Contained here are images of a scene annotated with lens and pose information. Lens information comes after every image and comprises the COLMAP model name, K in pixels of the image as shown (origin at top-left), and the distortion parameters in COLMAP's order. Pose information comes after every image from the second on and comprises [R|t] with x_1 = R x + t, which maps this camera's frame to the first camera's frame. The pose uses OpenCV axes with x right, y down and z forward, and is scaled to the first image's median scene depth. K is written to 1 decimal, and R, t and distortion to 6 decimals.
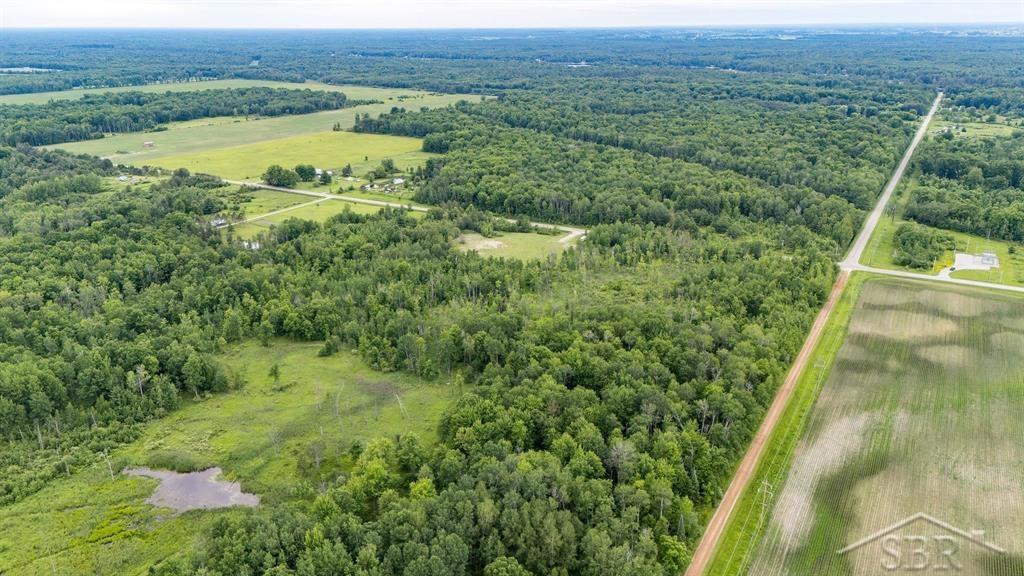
lens RADIAL K [[741.7, 0, 510.9], [0, 741.7, 293.2], [0, 0, 1]] dist [0.117609, -0.161681]
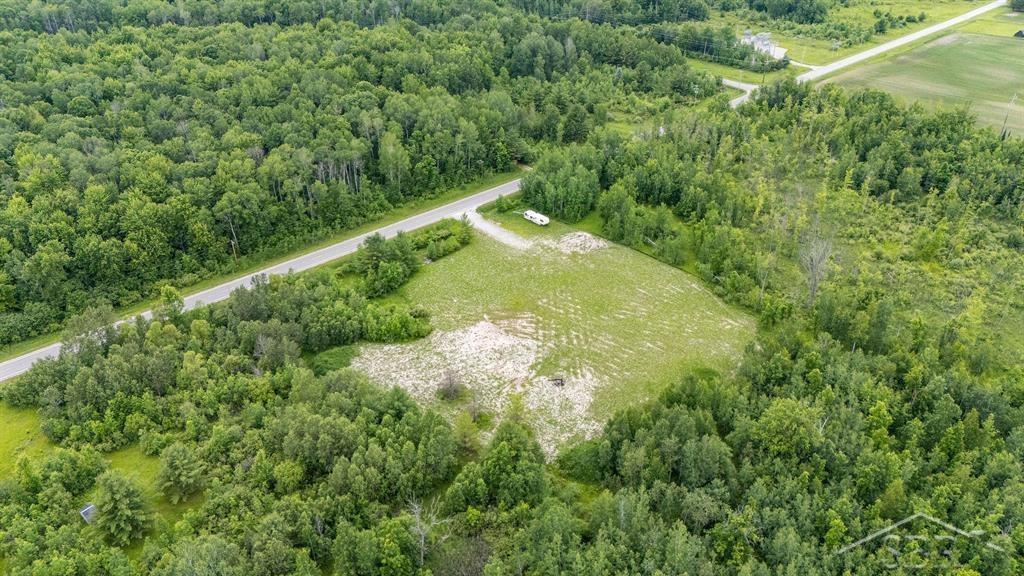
lens RADIAL K [[741.7, 0, 510.9], [0, 741.7, 293.2], [0, 0, 1]] dist [0.117609, -0.161681]
pose [[0.318412, -0.496947, 0.807253, -0.229282], [0.321281, 0.857748, 0.401306, -0.176593], [-0.891848, 0.131574, 0.432777, 0.691402]]
